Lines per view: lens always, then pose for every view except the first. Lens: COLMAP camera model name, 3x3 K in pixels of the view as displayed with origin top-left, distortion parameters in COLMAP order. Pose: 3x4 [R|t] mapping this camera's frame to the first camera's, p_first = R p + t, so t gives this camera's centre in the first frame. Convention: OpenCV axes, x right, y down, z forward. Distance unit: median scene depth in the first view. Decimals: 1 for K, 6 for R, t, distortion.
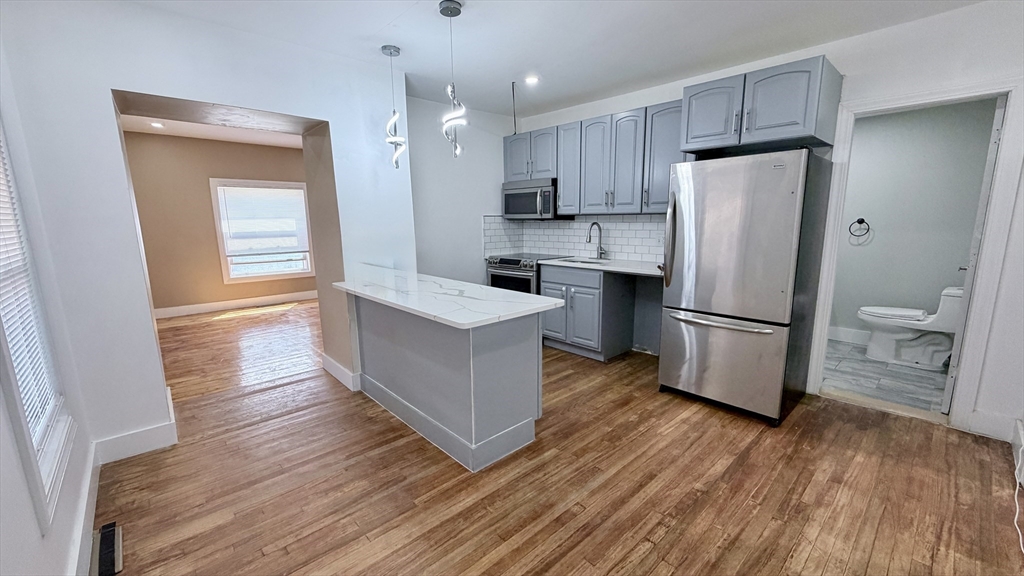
lens RADIAL K [[406.9, 0, 511.6], [0, 406.9, 288.6], [0, 0, 1]] dist [0.003804, -0.000248]
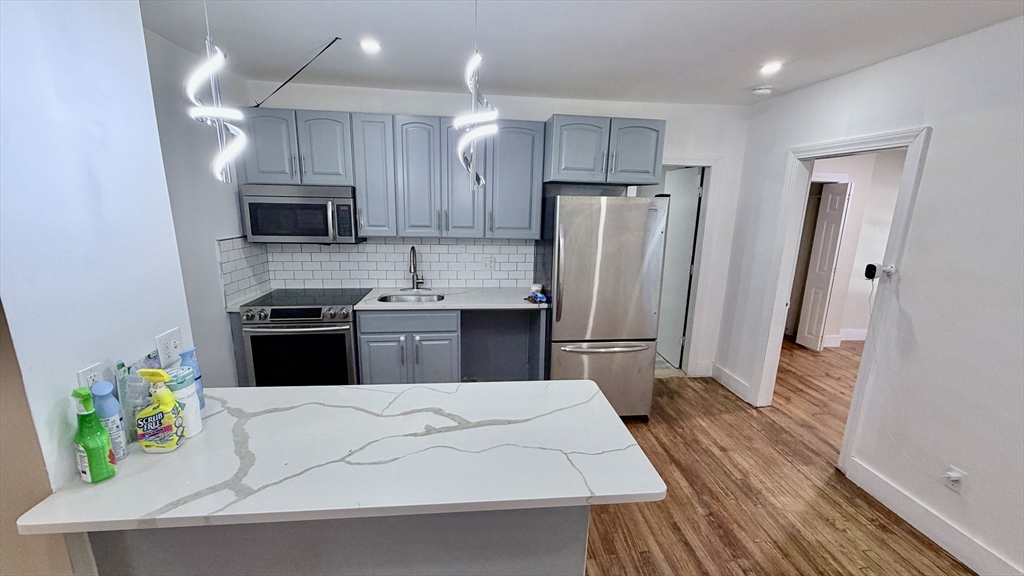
lens RADIAL K [[406.9, 0, 512.5], [0, 406.9, 288.9], [0, 0, 1]] dist [0.003804, -0.000248]
pose [[0.605176, -0.141940, 0.783336, -0.342277], [0.109570, 0.989463, 0.094640, -0.146437], [-0.788516, 0.028556, 0.614351, 0.387429]]
